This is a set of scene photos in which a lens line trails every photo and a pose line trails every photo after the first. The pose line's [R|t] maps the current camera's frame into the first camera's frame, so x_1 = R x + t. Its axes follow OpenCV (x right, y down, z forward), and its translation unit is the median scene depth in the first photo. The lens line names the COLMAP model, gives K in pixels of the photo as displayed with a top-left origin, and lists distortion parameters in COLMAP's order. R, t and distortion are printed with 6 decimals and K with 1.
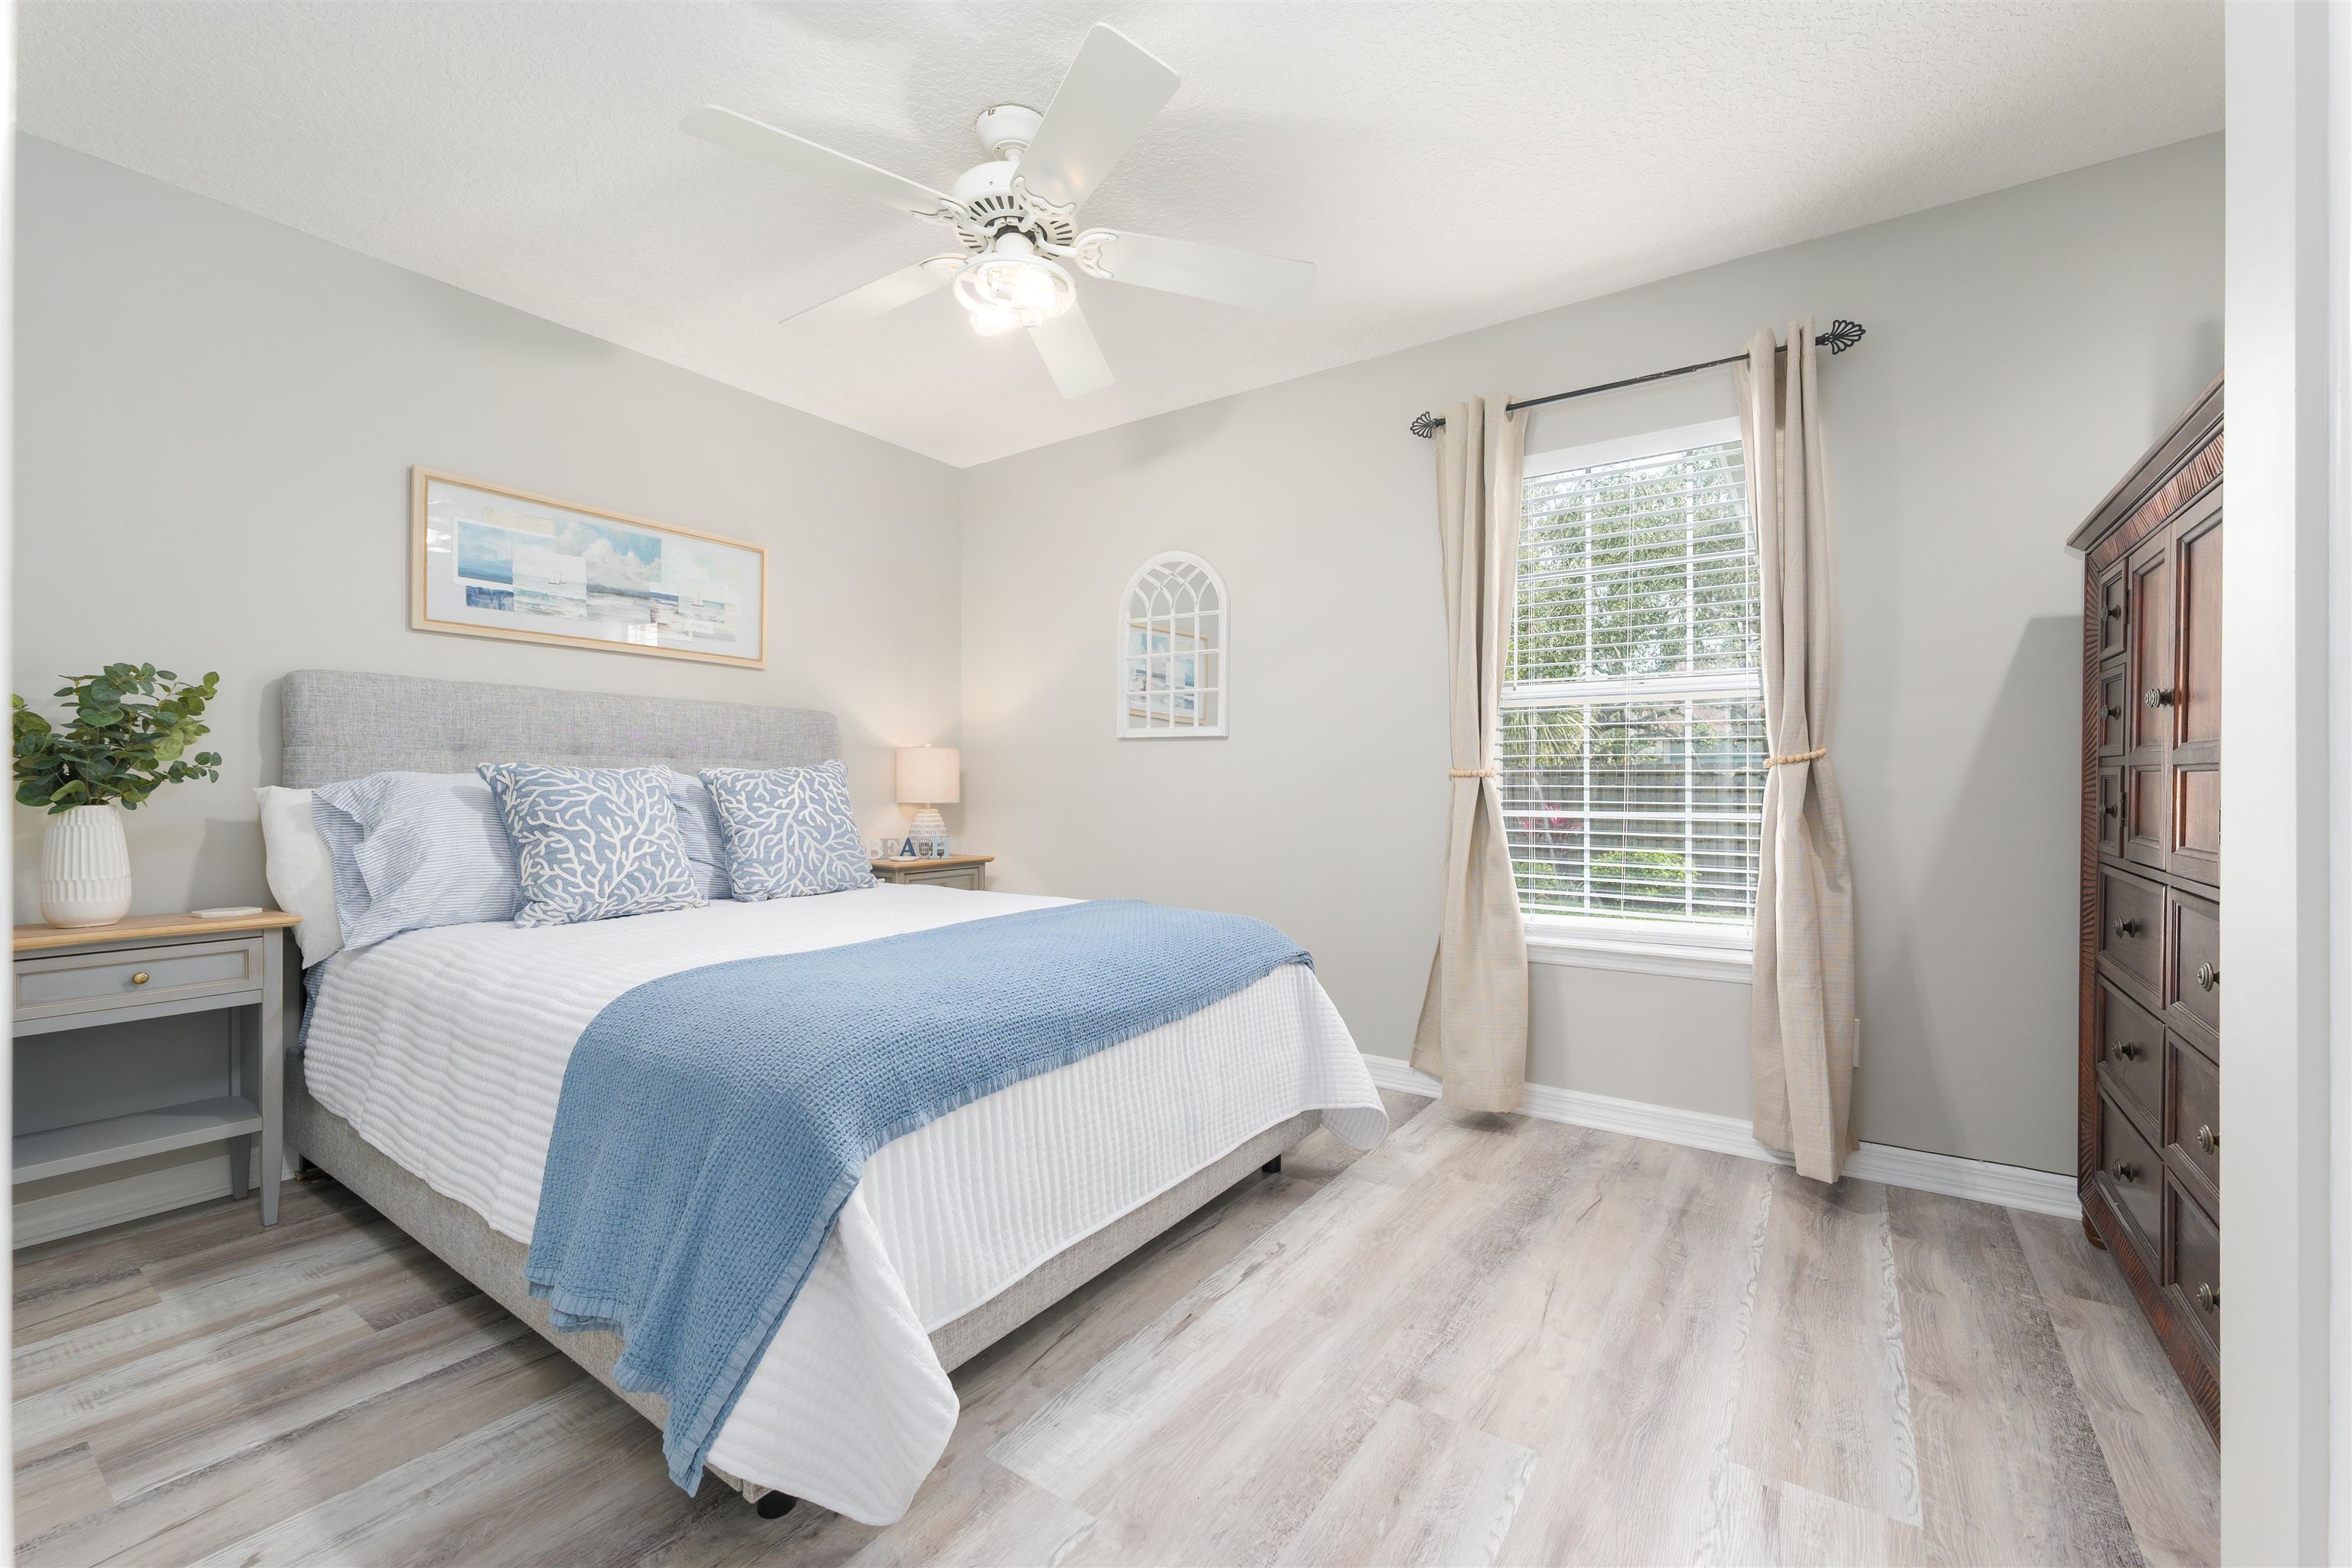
lens RADIAL K [[958.4, 0, 1179.9], [0, 958.4, 783.3], [0, 0, 1]] dist [-0.000478, -0.000401]
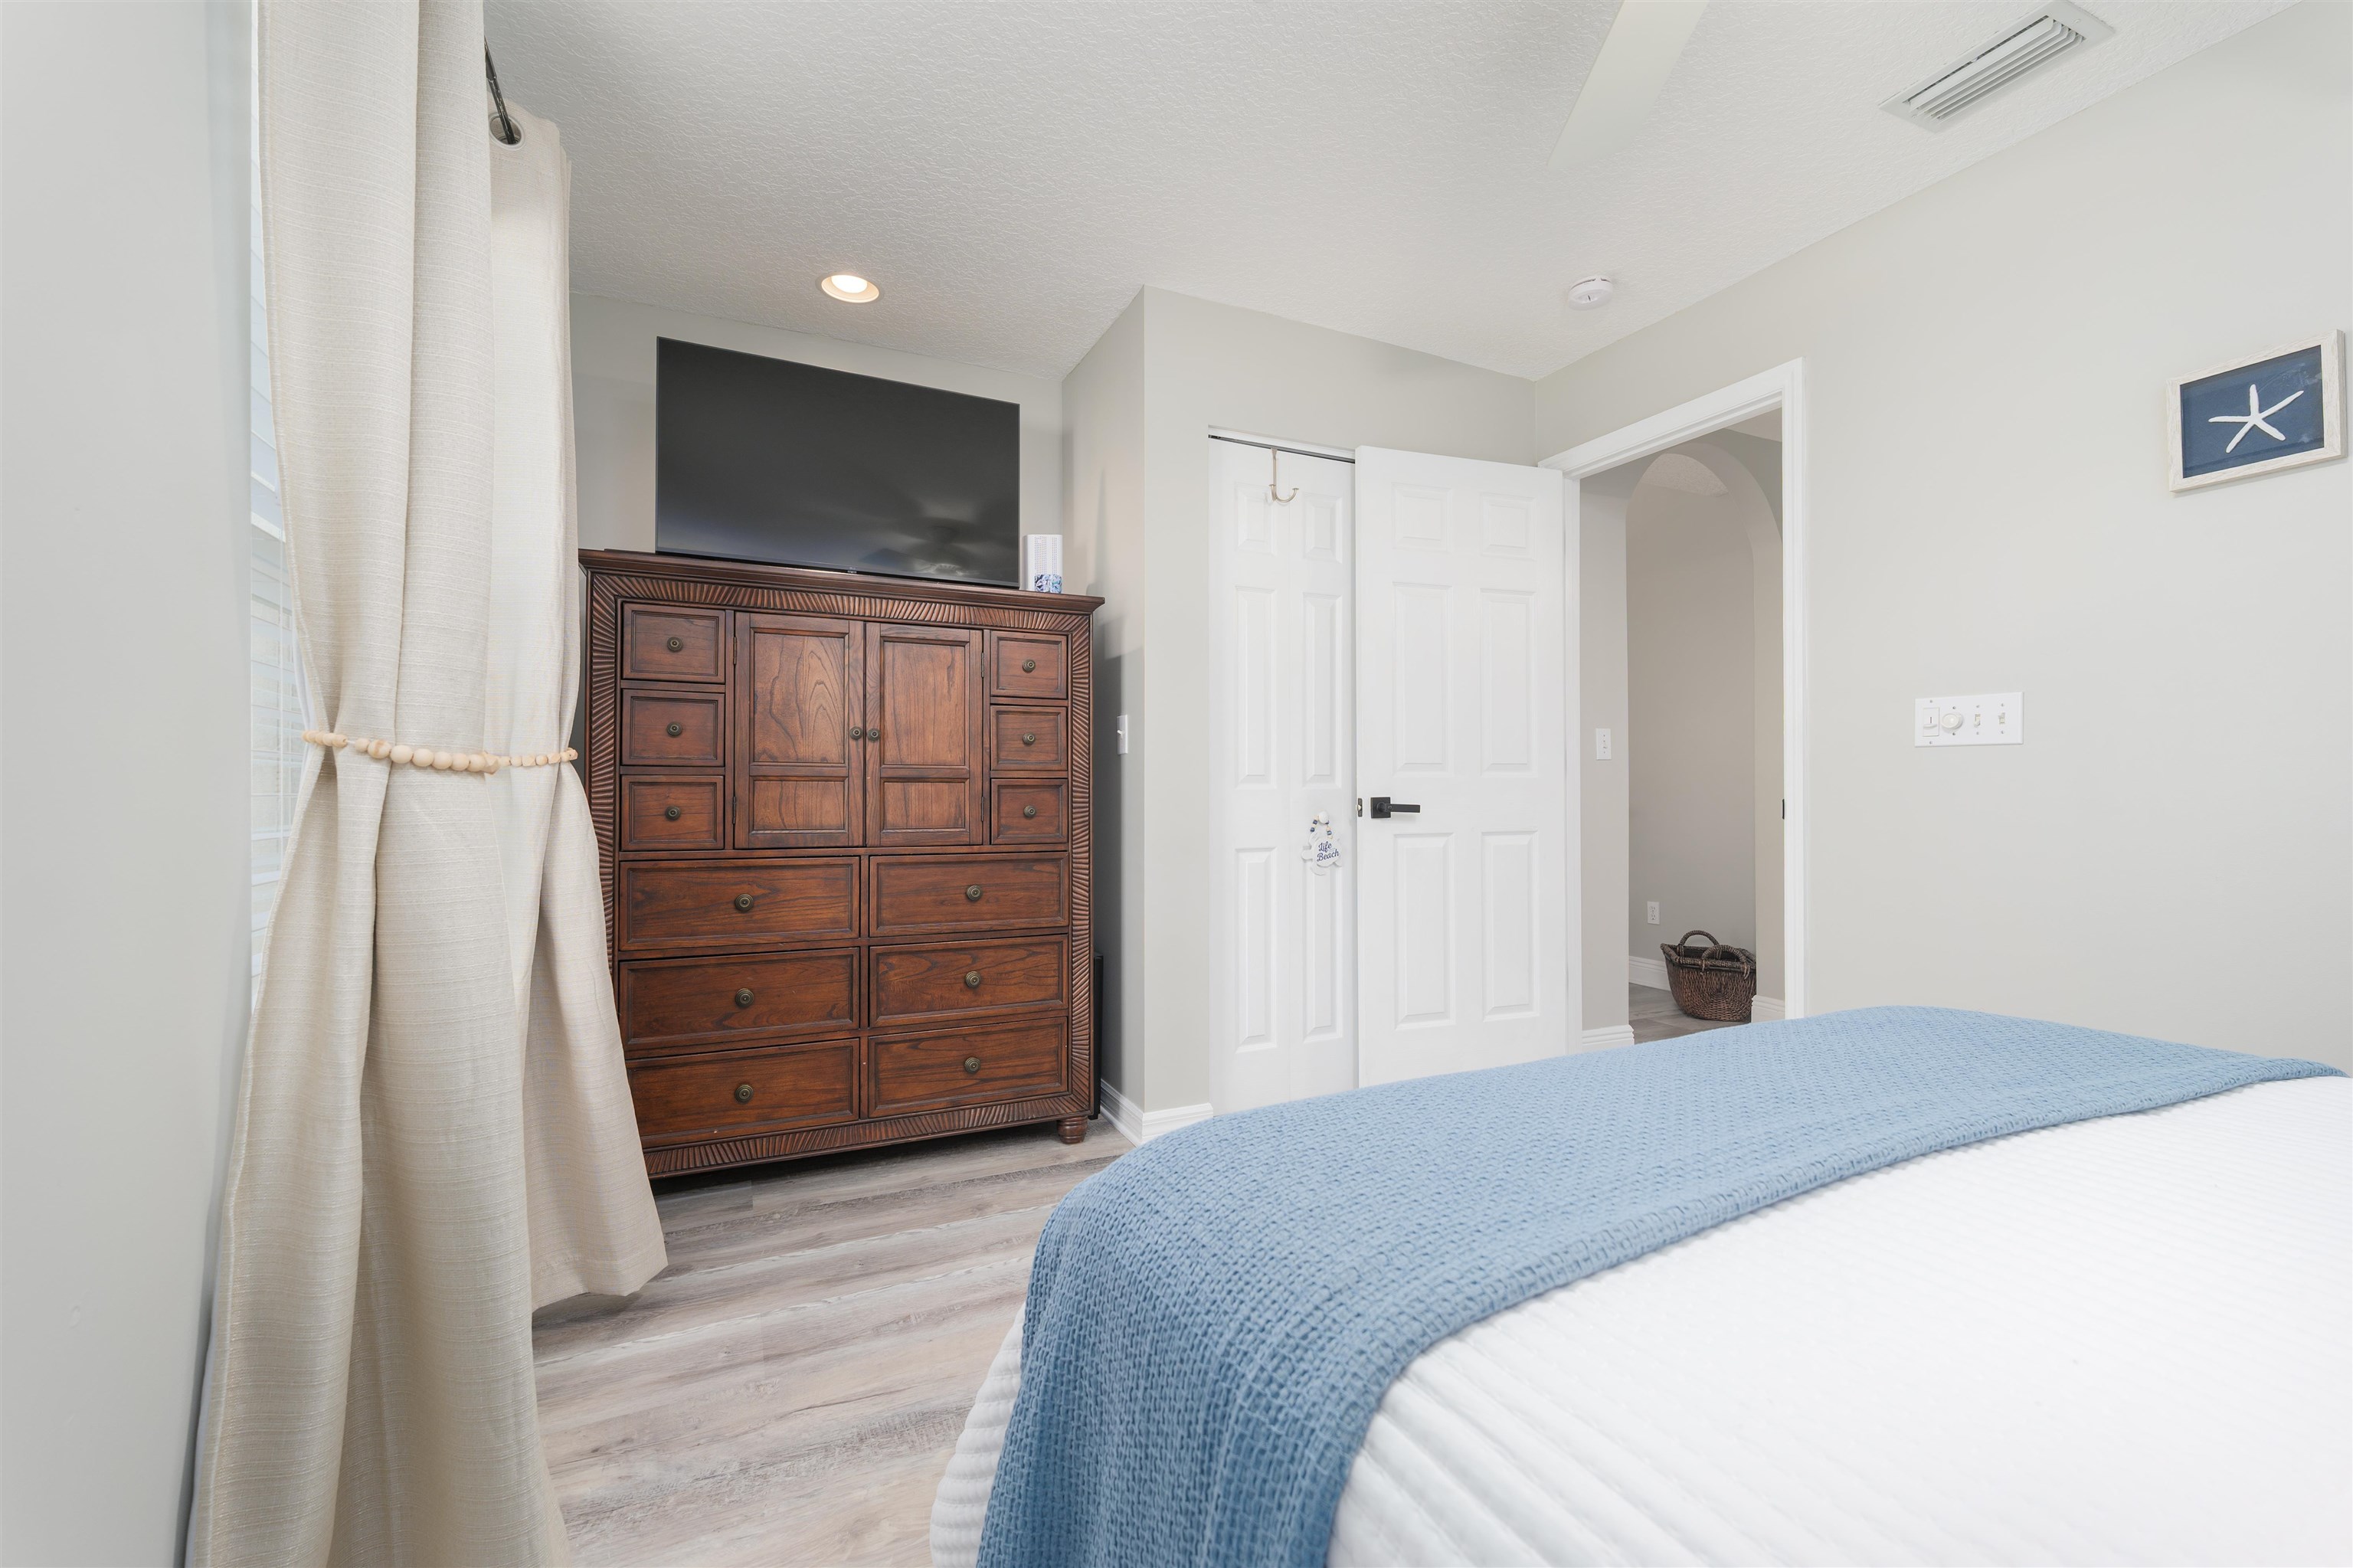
lens RADIAL K [[958.8, 0, 1176.2], [0, 958.8, 789.5], [0, 0, 1]] dist [-0.000478, -0.000401]
pose [[-0.865736, 0.006069, 0.500463, -0.141625], [0.002936, 0.999971, -0.007048, 0.010738], [-0.500491, -0.004632, -0.865729, 1.686509]]
